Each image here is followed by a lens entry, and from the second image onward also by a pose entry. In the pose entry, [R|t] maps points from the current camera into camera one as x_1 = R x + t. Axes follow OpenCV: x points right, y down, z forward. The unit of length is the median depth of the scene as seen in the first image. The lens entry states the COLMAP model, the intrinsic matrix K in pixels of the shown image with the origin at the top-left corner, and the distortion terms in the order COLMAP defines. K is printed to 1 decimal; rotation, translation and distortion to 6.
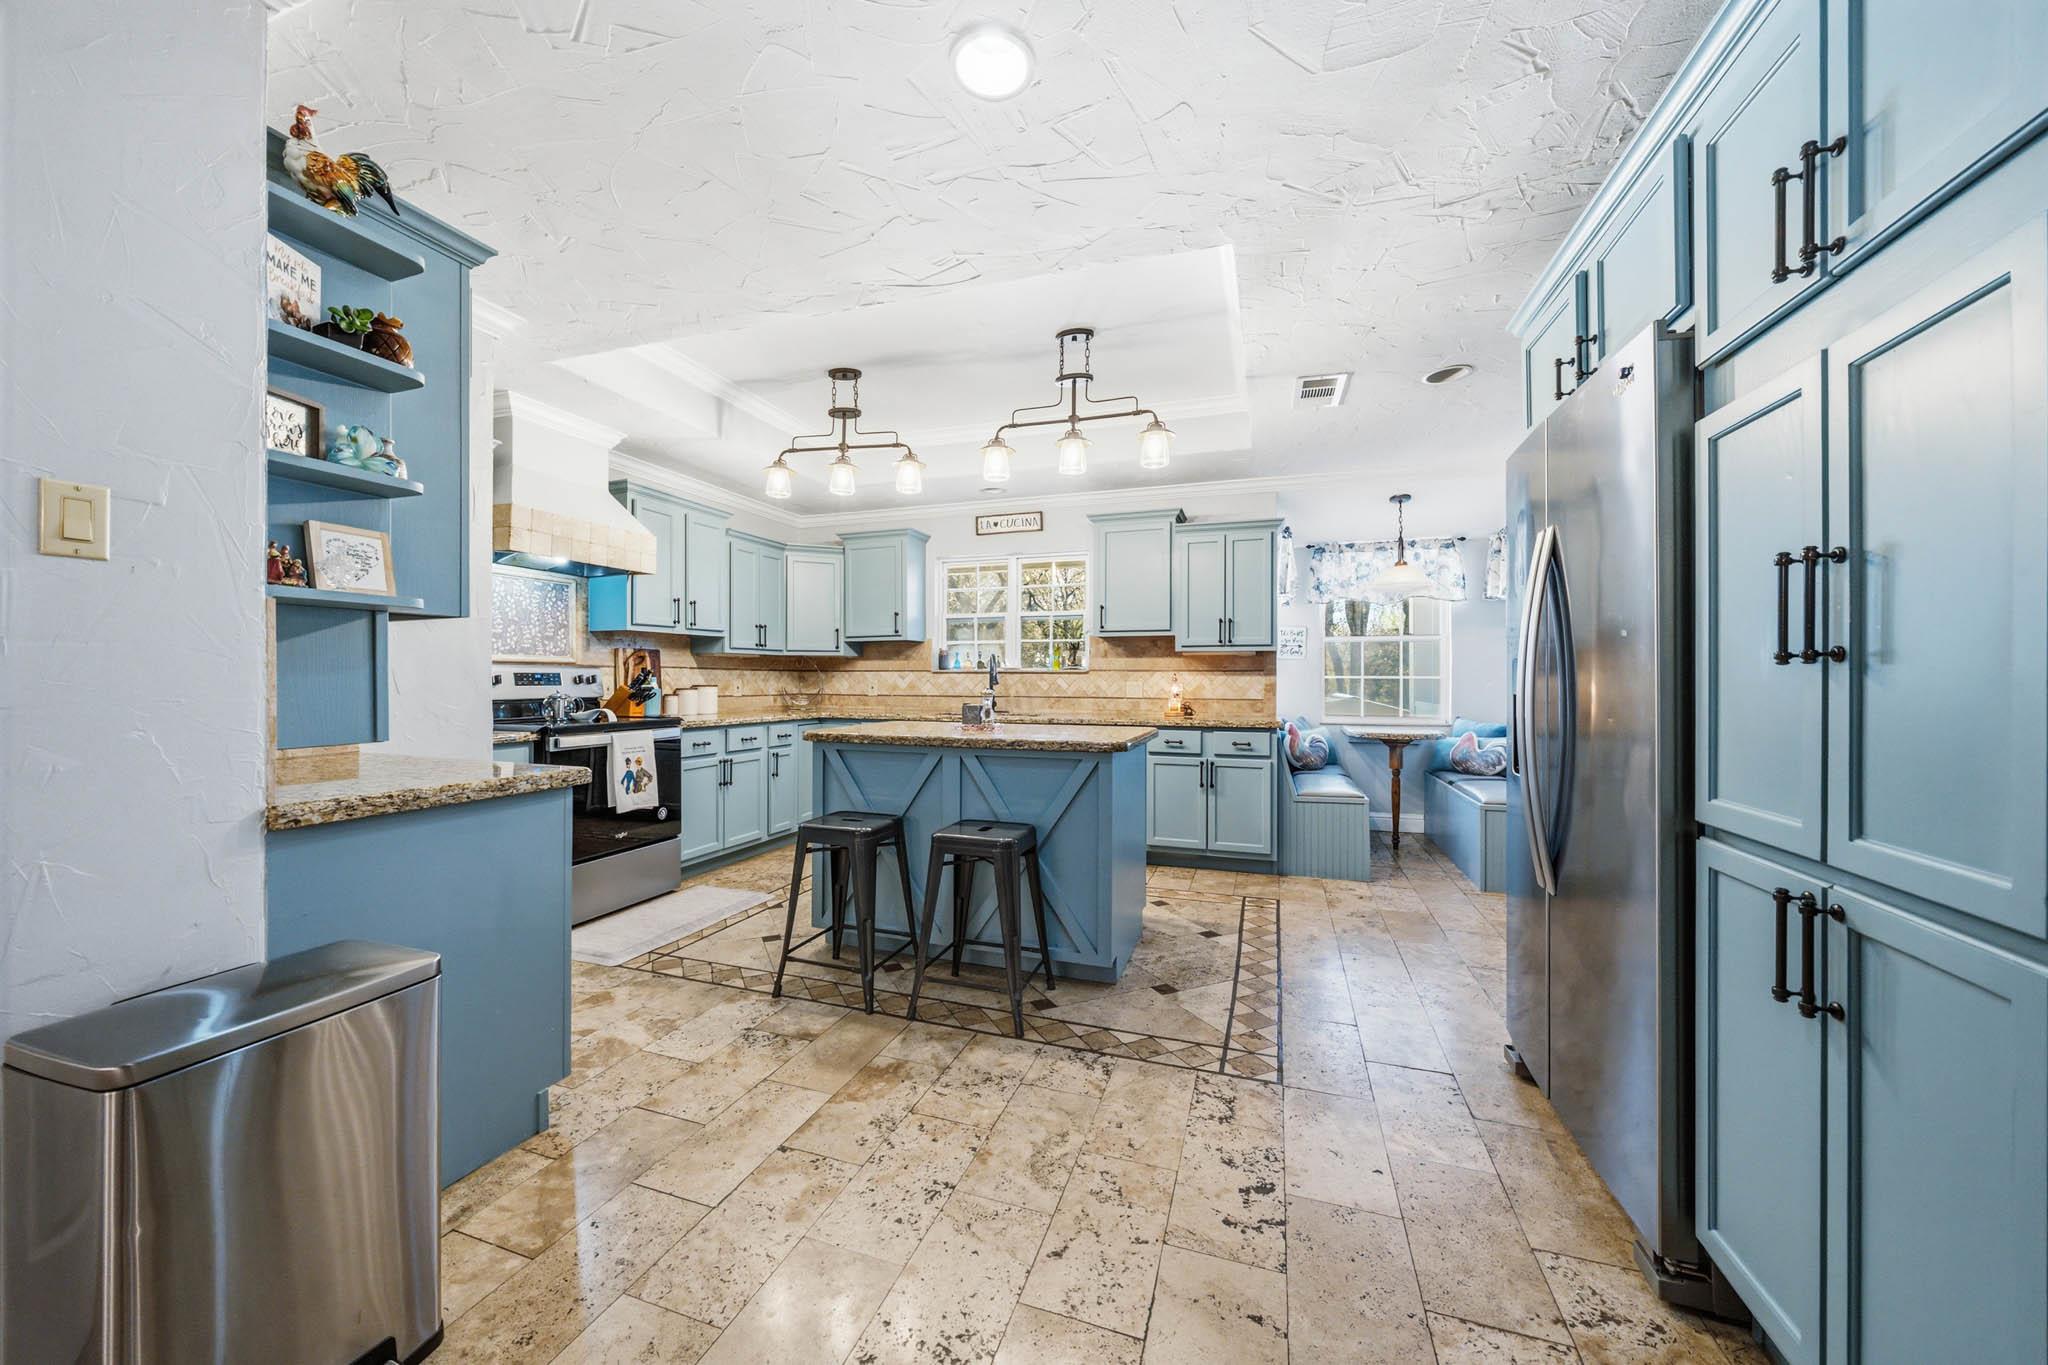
lens RADIAL K [[776.5, 0, 1013.5], [0, 776.5, 683.5], [0, 0, 1]] dist [-0.002535, -0.000151]
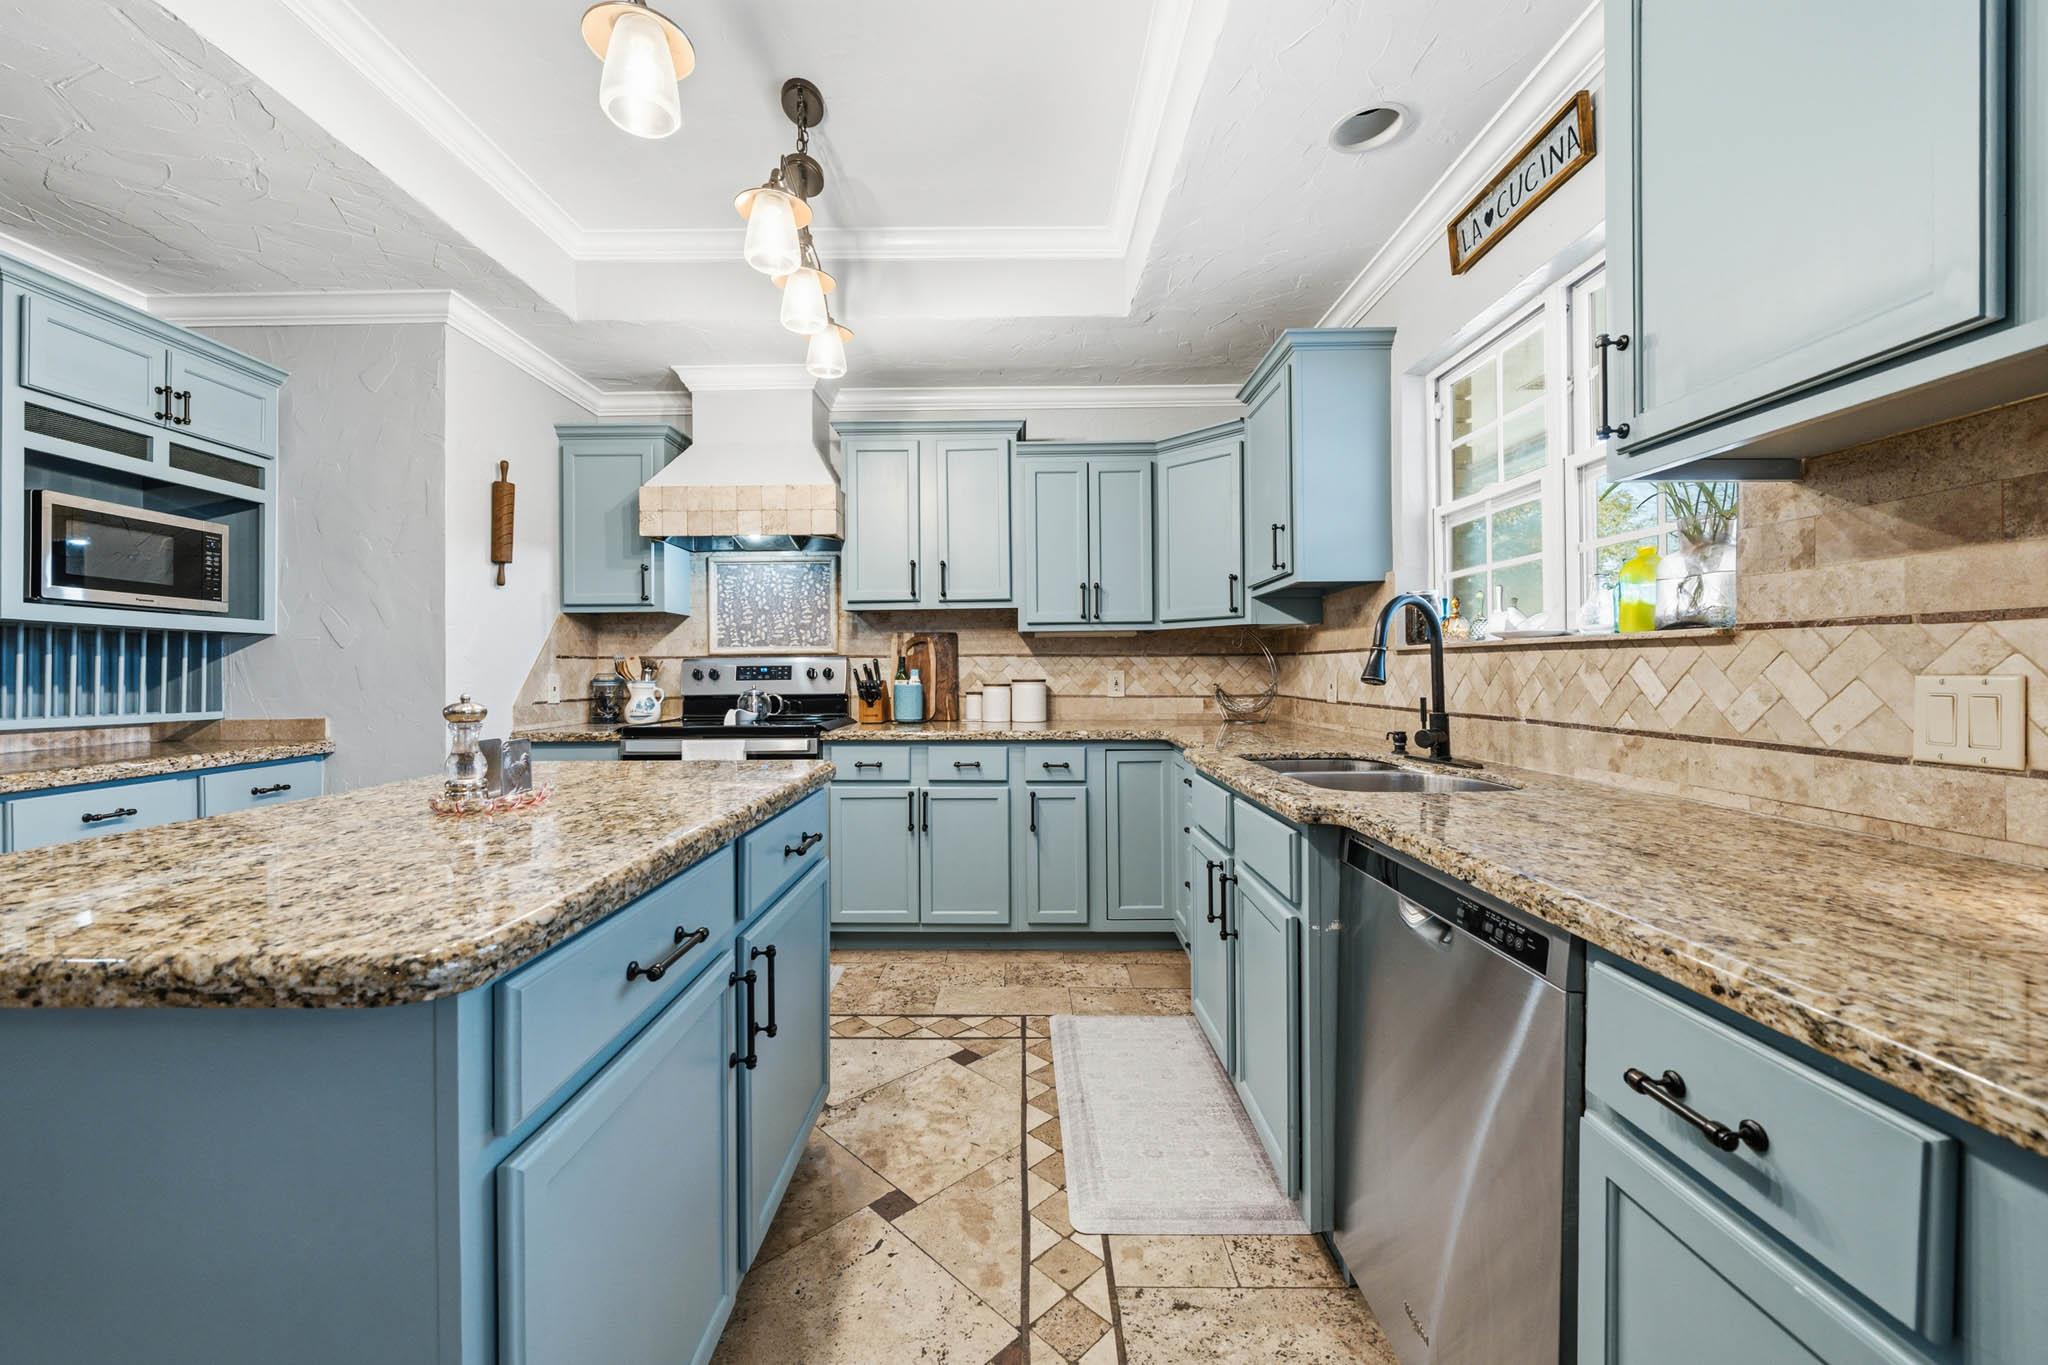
lens RADIAL K [[800.7, 0, 1018.2], [0, 800.7, 668.4], [0, 0, 1]] dist [-0.002068, -0.000037]
pose [[0.302820, -0.005157, -0.953034, 0.270359], [0.002064, 0.999987, -0.004755, -0.004291], [0.953046, -0.000527, 0.302827, 0.749048]]
